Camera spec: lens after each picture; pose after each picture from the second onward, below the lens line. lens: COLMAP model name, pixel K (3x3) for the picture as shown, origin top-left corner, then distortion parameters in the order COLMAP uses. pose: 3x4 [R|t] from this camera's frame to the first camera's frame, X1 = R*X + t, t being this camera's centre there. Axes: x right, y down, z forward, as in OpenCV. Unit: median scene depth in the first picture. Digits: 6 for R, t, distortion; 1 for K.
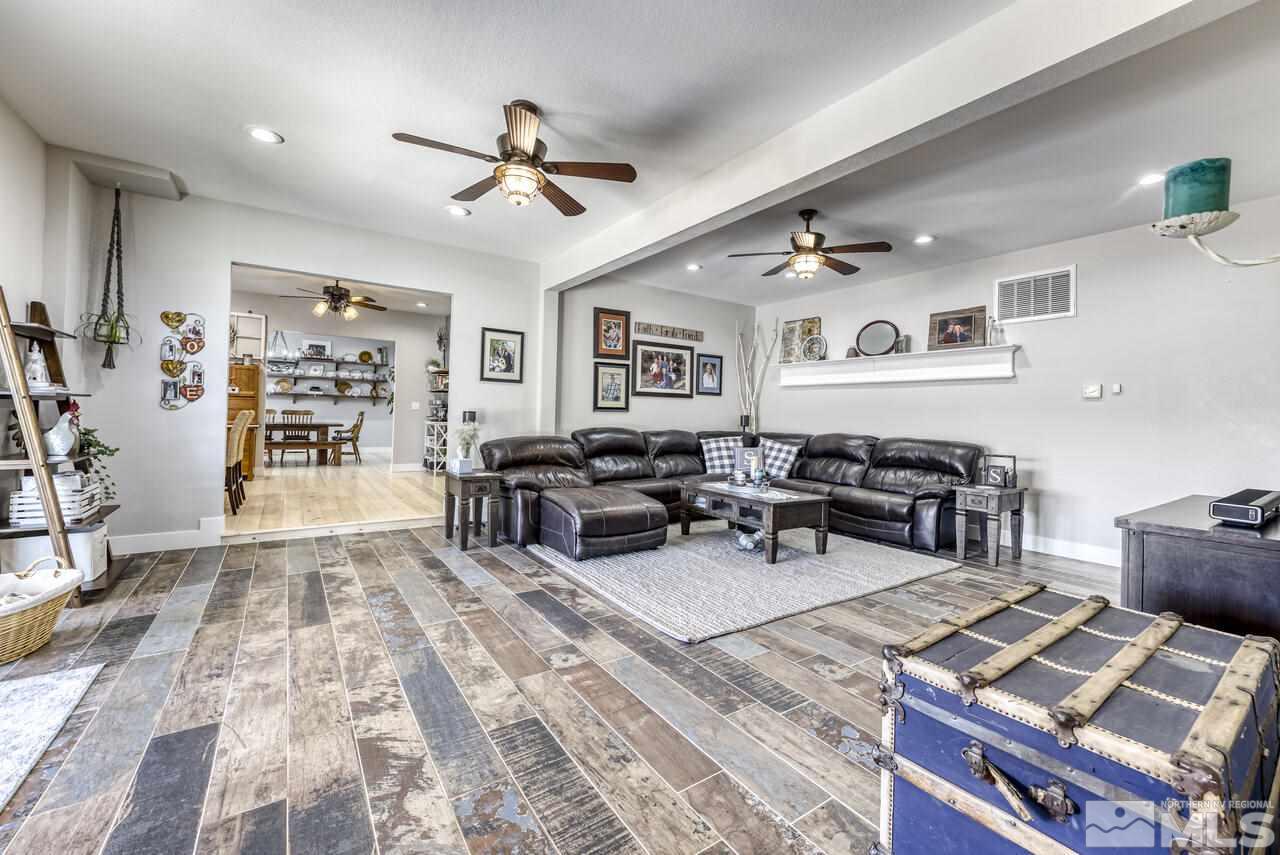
lens RADIAL K [[509.8, 0, 645.3], [0, 509.8, 405.0], [0, 0, 1]] dist [-0.001408, 0.001960]
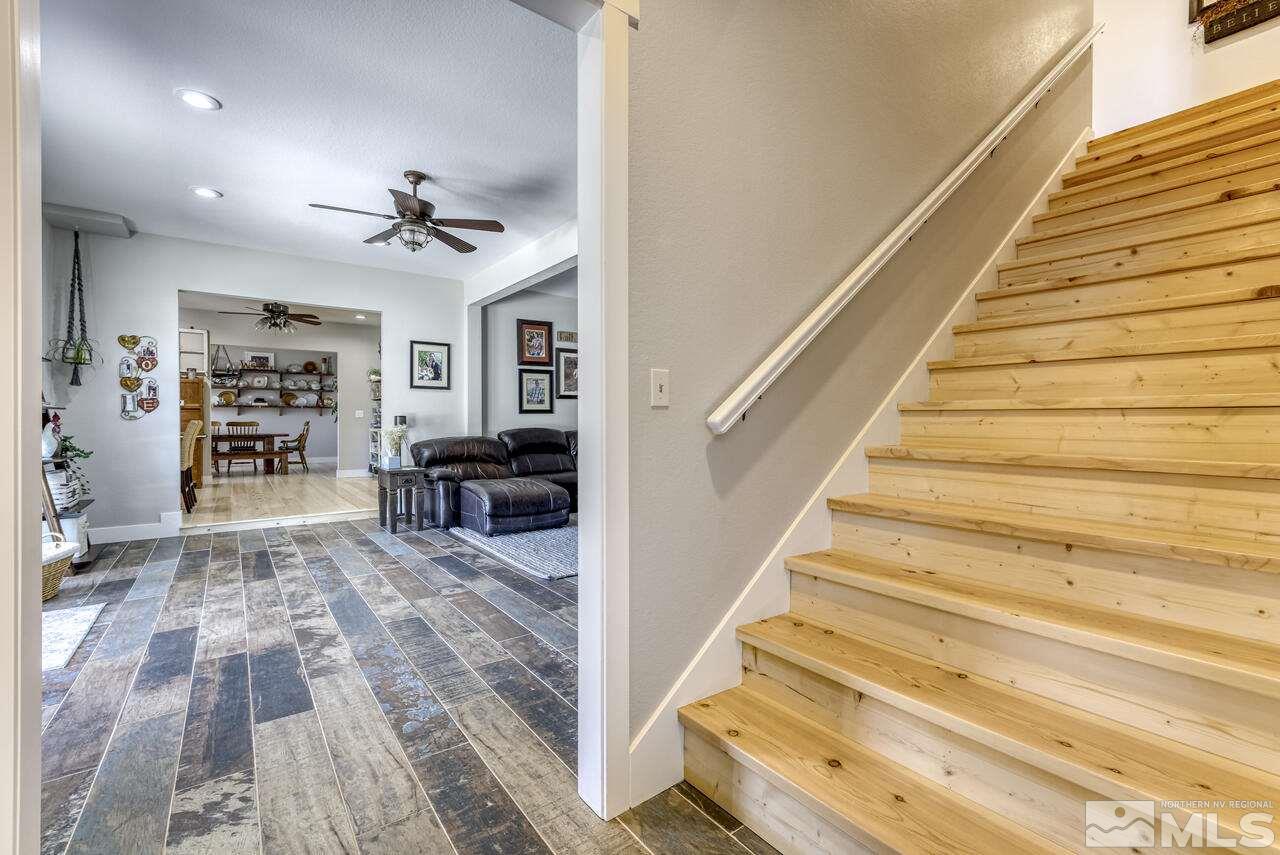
lens RADIAL K [[530.2, 0, 638.0], [0, 530.2, 420.8], [0, 0, 1]] dist [-0.000430, 0.000062]
pose [[0.998743, -0.026261, 0.042686, 0.172305], [0.025315, 0.999425, 0.022563, 0.013274], [-0.043254, -0.021454, 0.998834, -0.256125]]
